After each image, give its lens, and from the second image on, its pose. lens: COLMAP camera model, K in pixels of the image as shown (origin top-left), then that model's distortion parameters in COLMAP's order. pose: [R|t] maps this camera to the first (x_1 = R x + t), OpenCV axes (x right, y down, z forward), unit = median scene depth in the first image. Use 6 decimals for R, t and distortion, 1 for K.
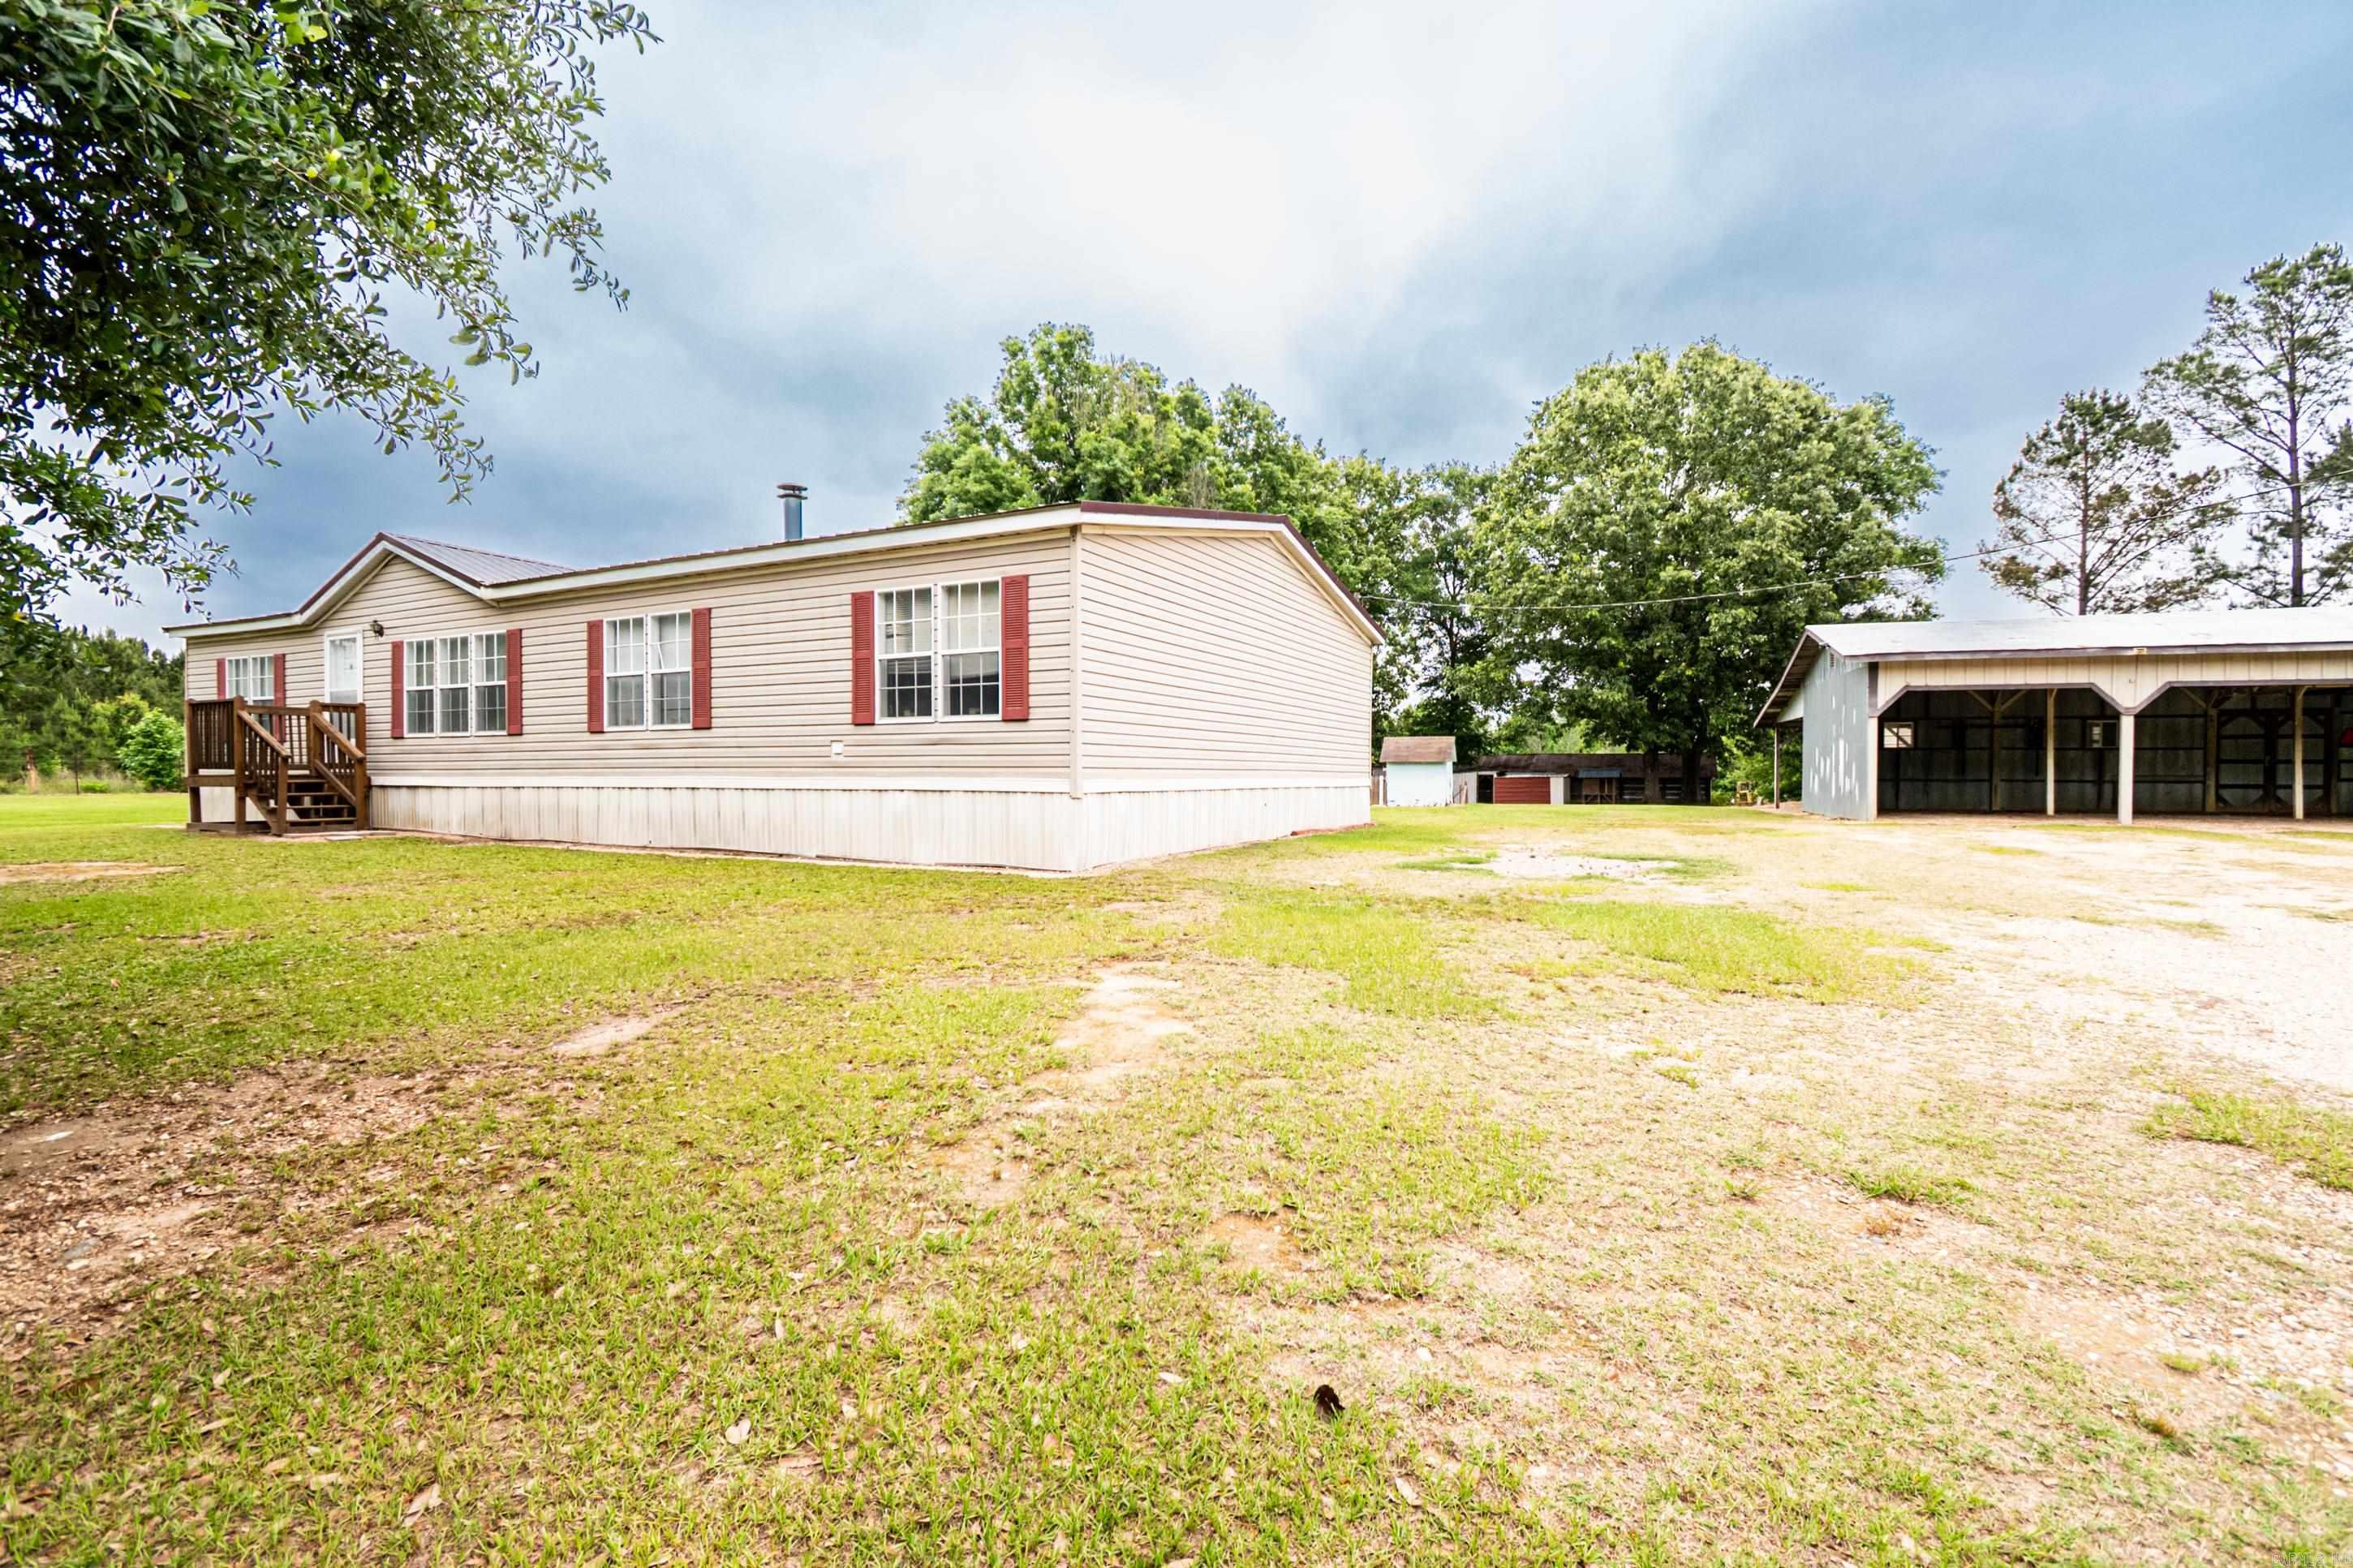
lens RADIAL K [[1043.7, 0, 1168.3], [0, 1043.7, 790.9], [0, 0, 1]] dist [0.007840, -0.004637]
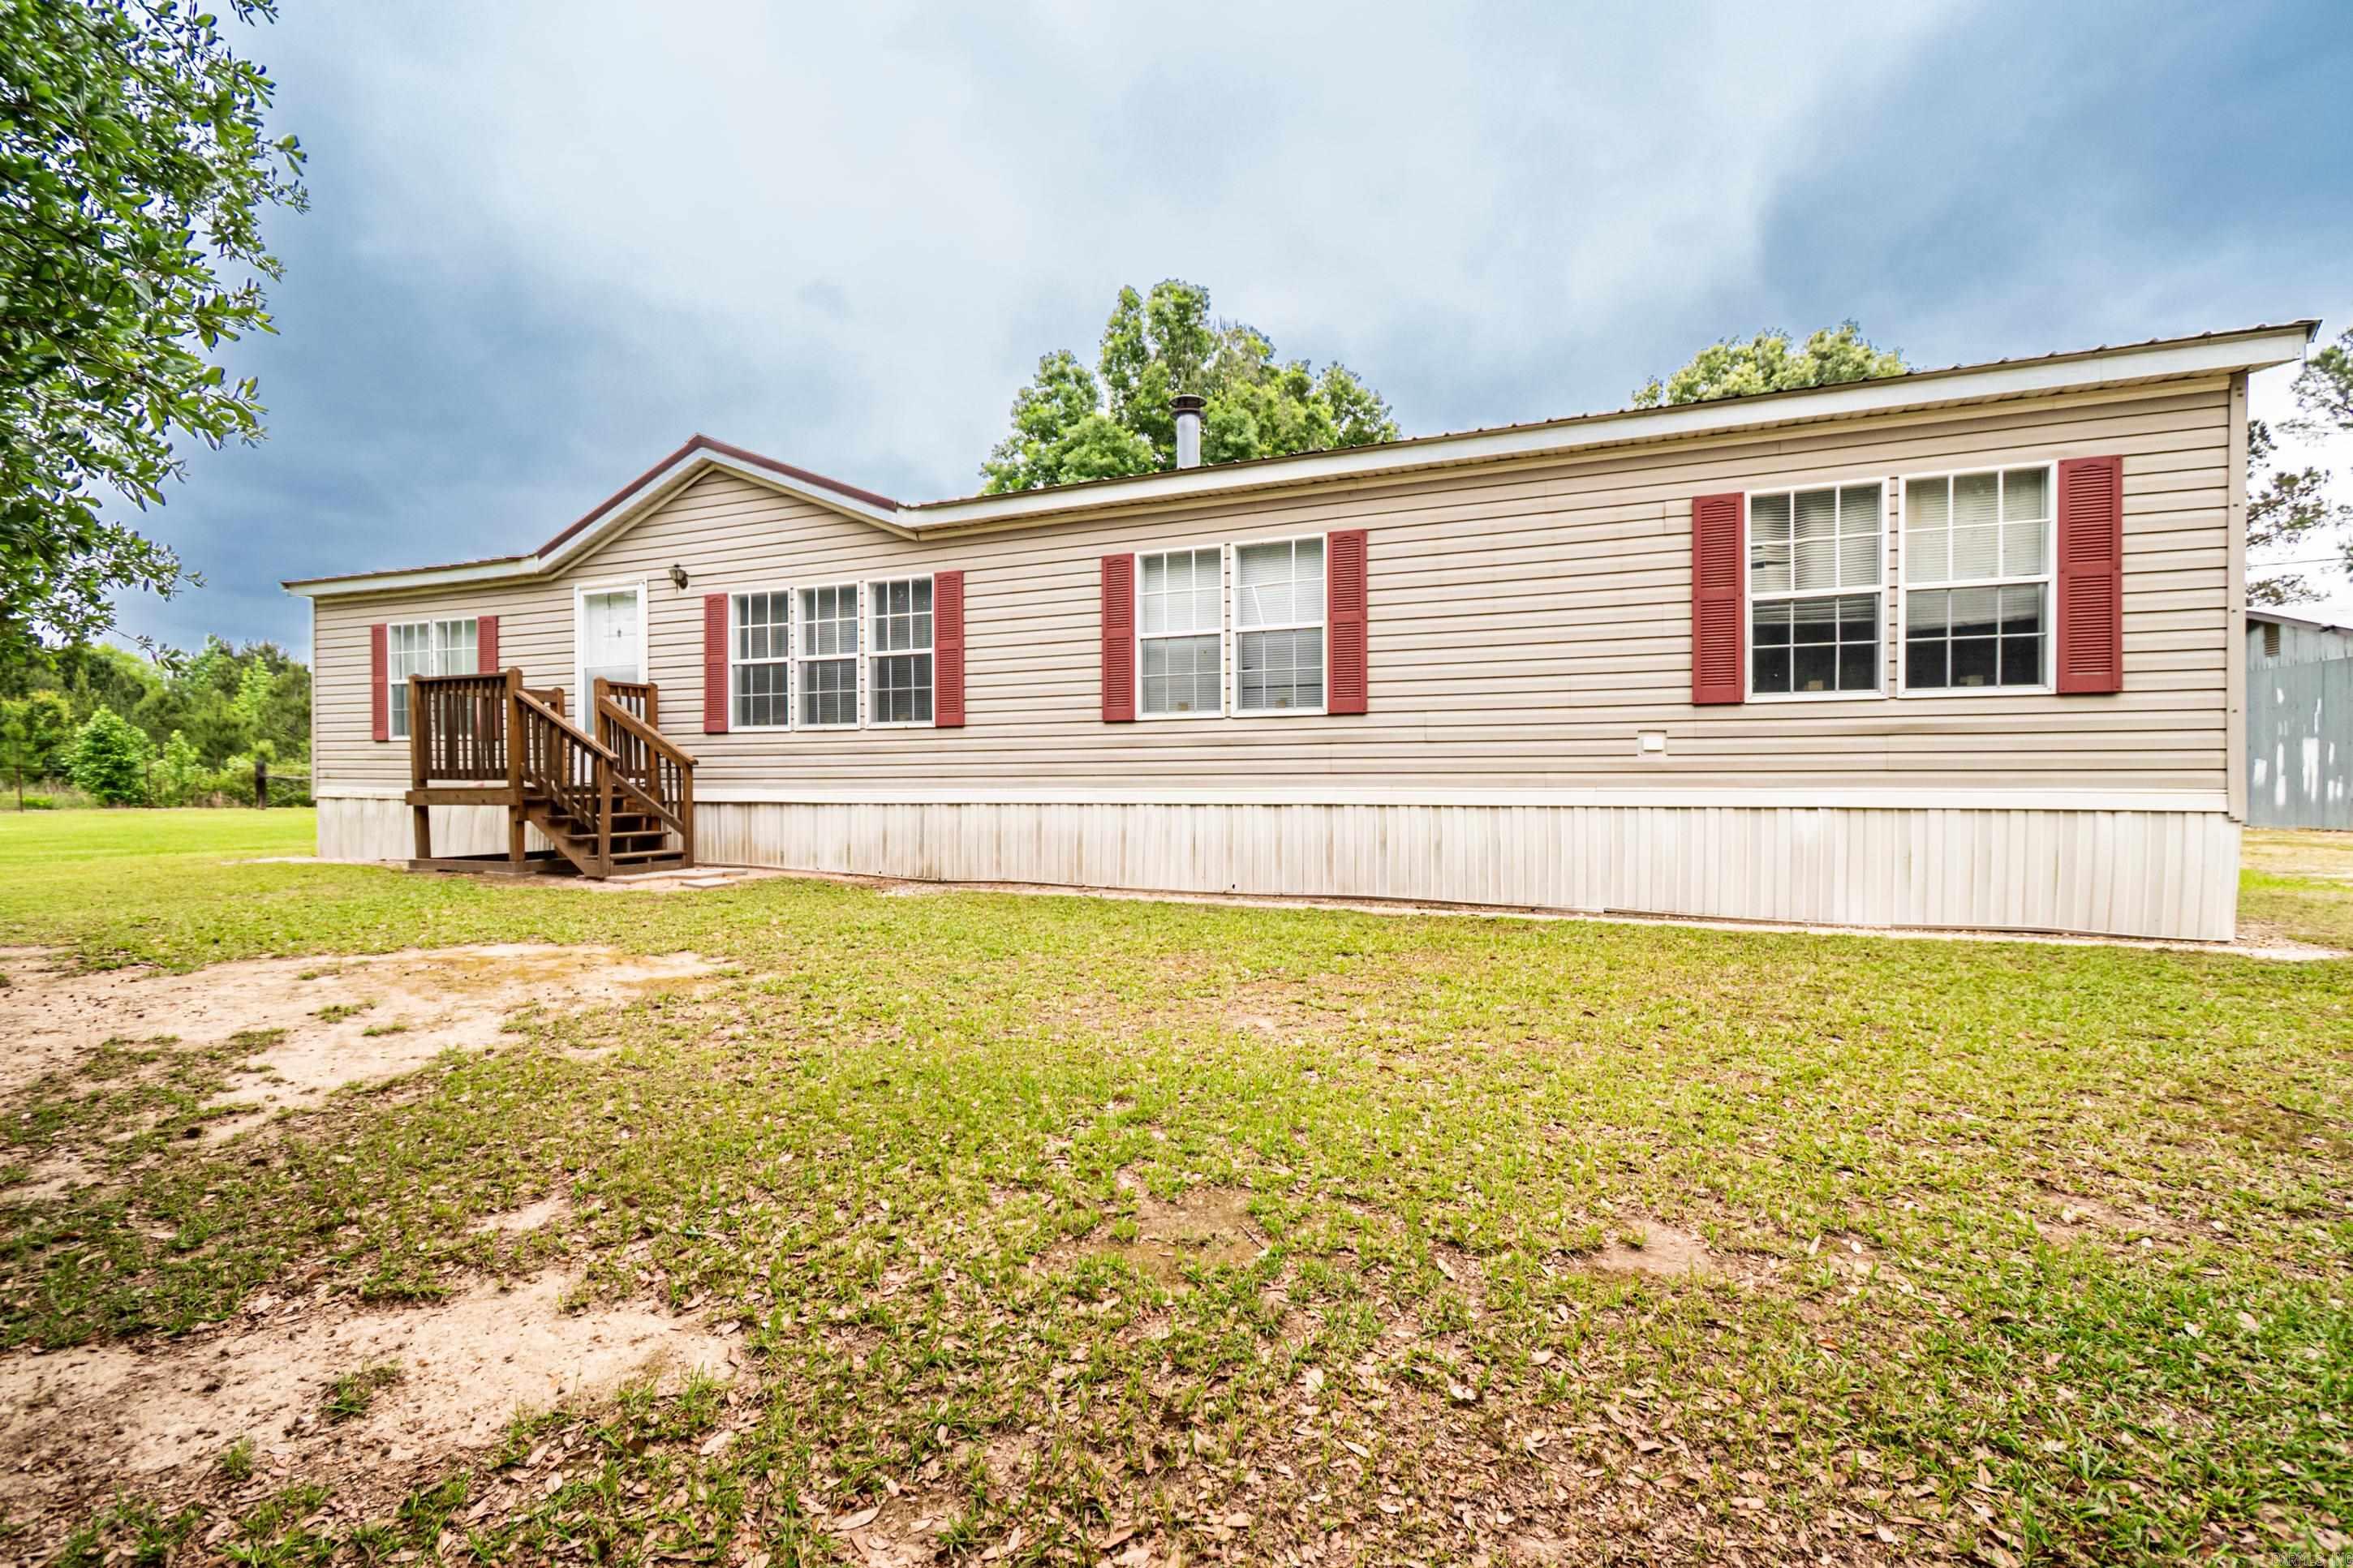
lens RADIAL K [[1043.7, 0, 1173.8], [0, 1043.7, 788.1], [0, 0, 1]] dist [0.007840, -0.004637]
pose [[0.997030, -0.004449, 0.076881, -0.497727], [0.005147, 0.999947, -0.008885, -0.006458], [-0.076838, 0.009255, 0.997001, 0.291852]]
